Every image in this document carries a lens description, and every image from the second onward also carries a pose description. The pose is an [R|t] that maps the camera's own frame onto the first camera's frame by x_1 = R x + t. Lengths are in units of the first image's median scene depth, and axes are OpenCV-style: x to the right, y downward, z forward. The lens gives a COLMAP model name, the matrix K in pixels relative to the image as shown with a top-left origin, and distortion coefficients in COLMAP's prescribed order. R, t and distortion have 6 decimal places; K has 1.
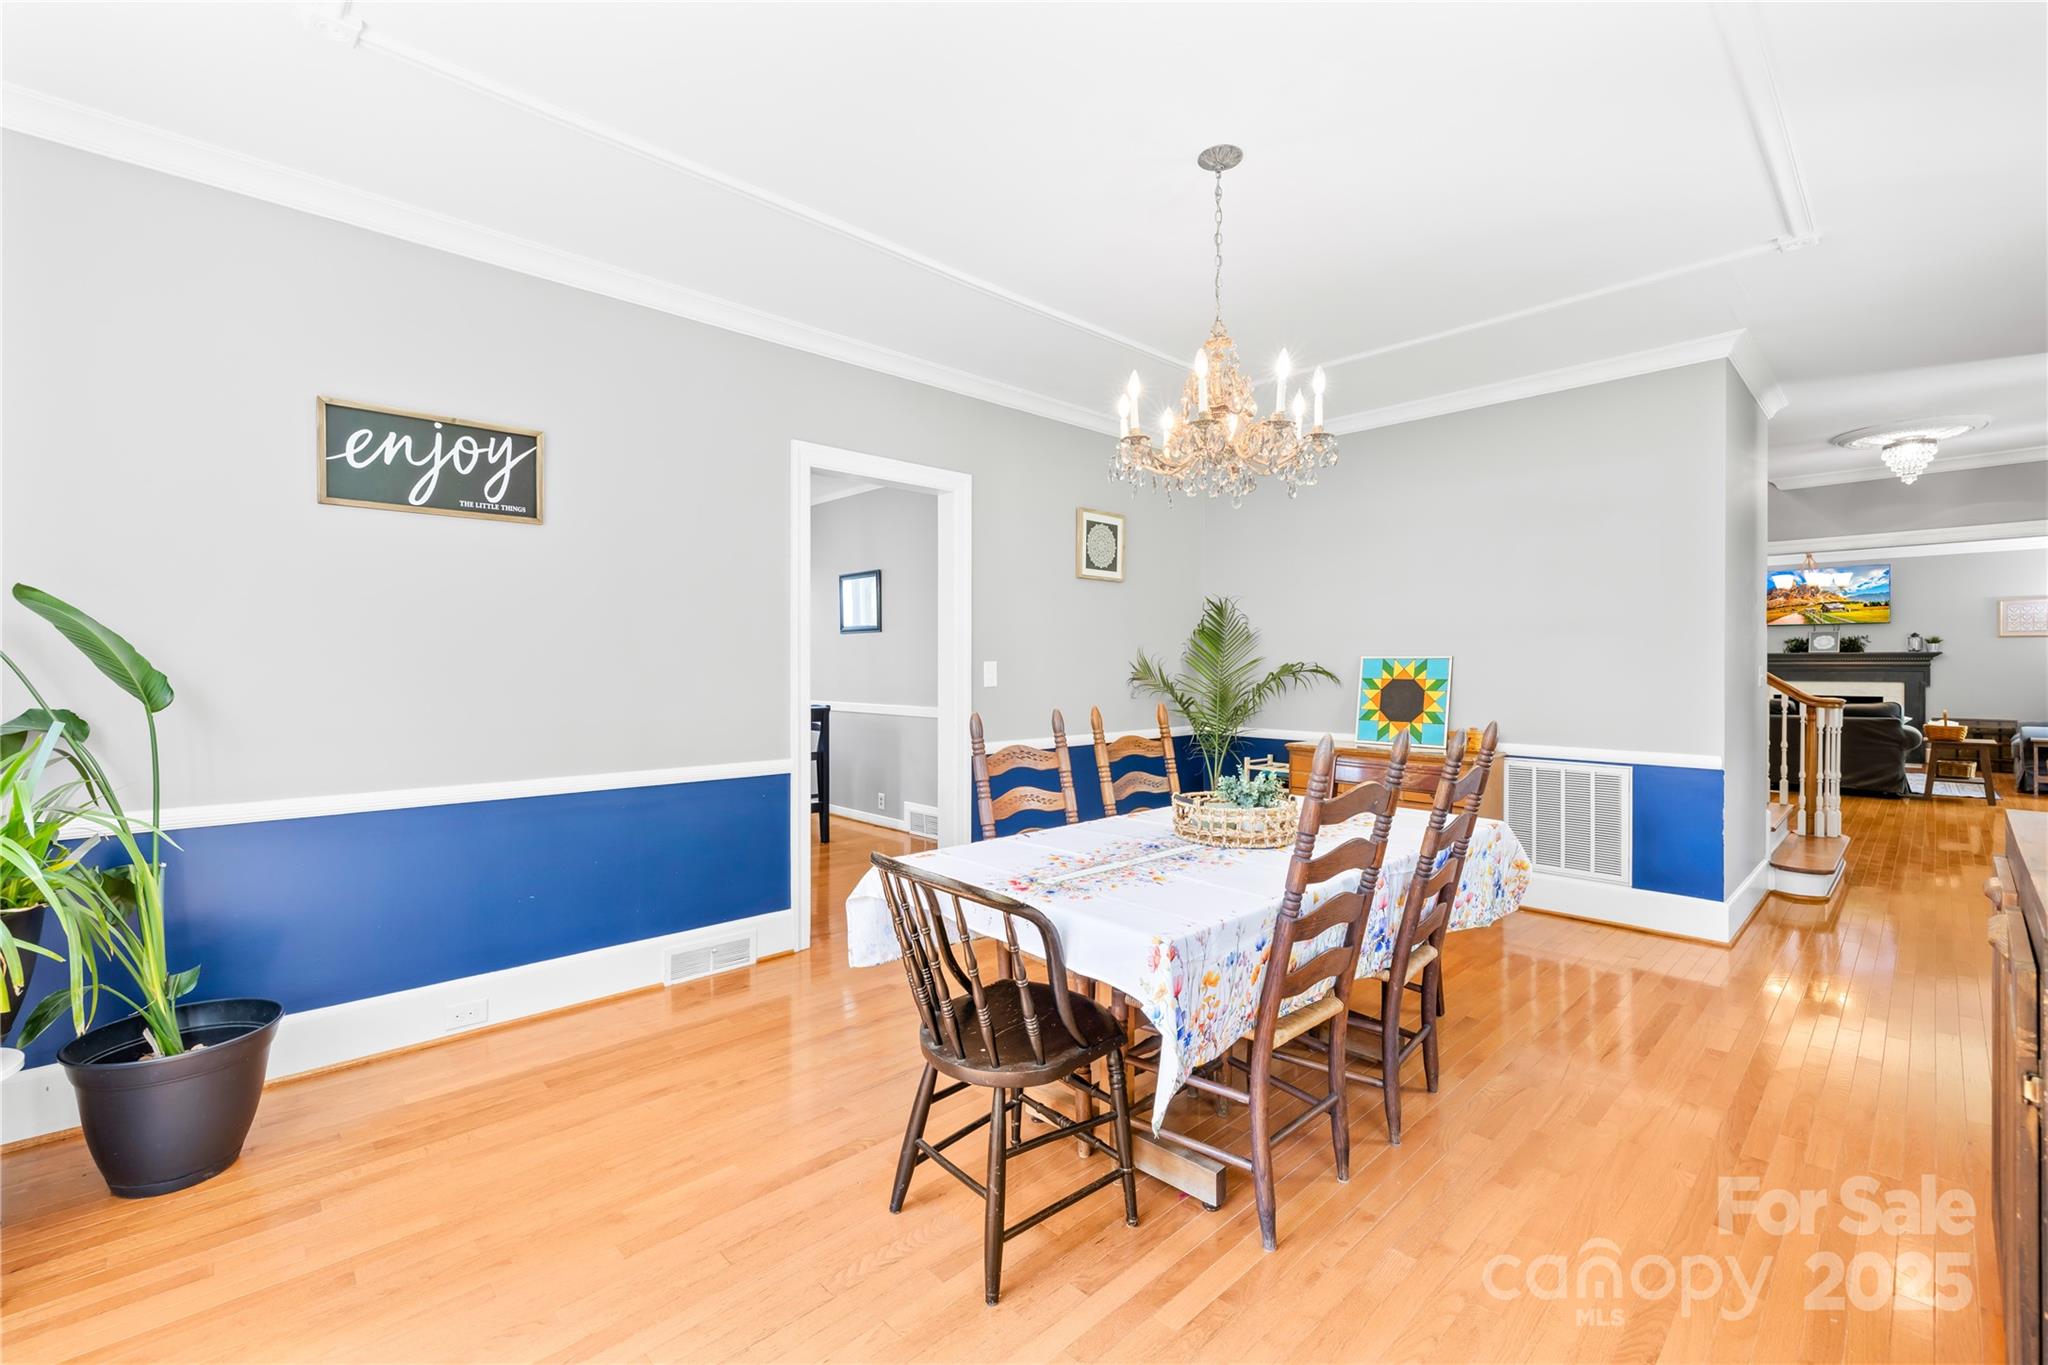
lens RADIAL K [[874.5, 0, 1012.4], [0, 874.5, 675.3], [0, 0, 1]] dist [-0.000571, 0.000348]
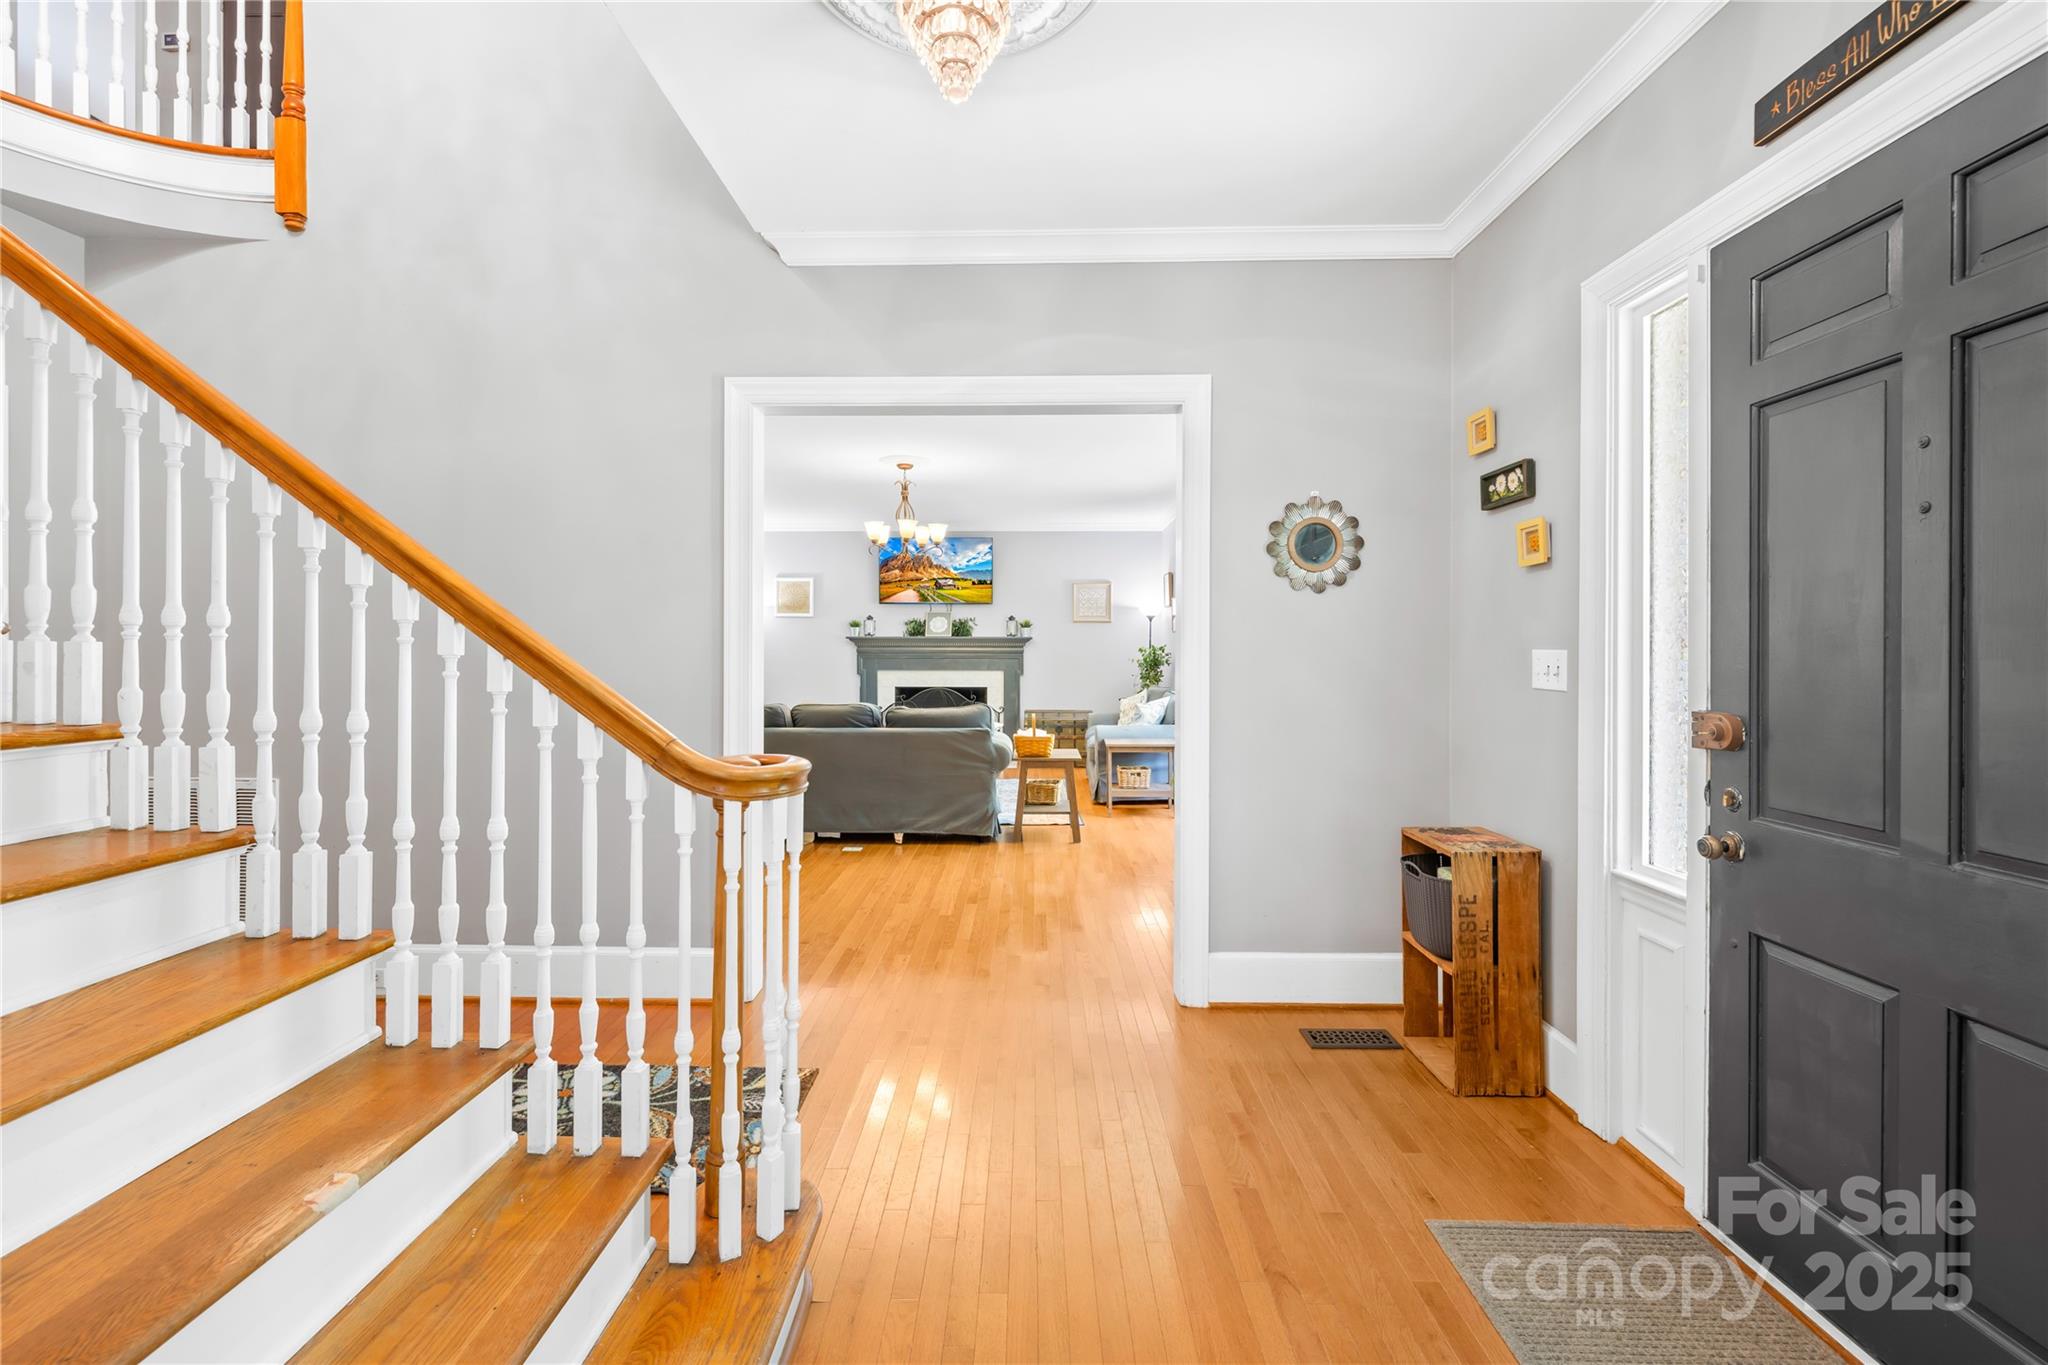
lens RADIAL K [[878.4, 0, 1015.6], [0, 878.4, 668.0], [0, 0, 1]] dist [0.000392, -0.000002]
pose [[0.700207, -0.013294, 0.713816, 0.374014], [0.006279, 0.999903, 0.012463, -0.005354], [-0.713912, -0.004245, 0.700222, 0.348943]]
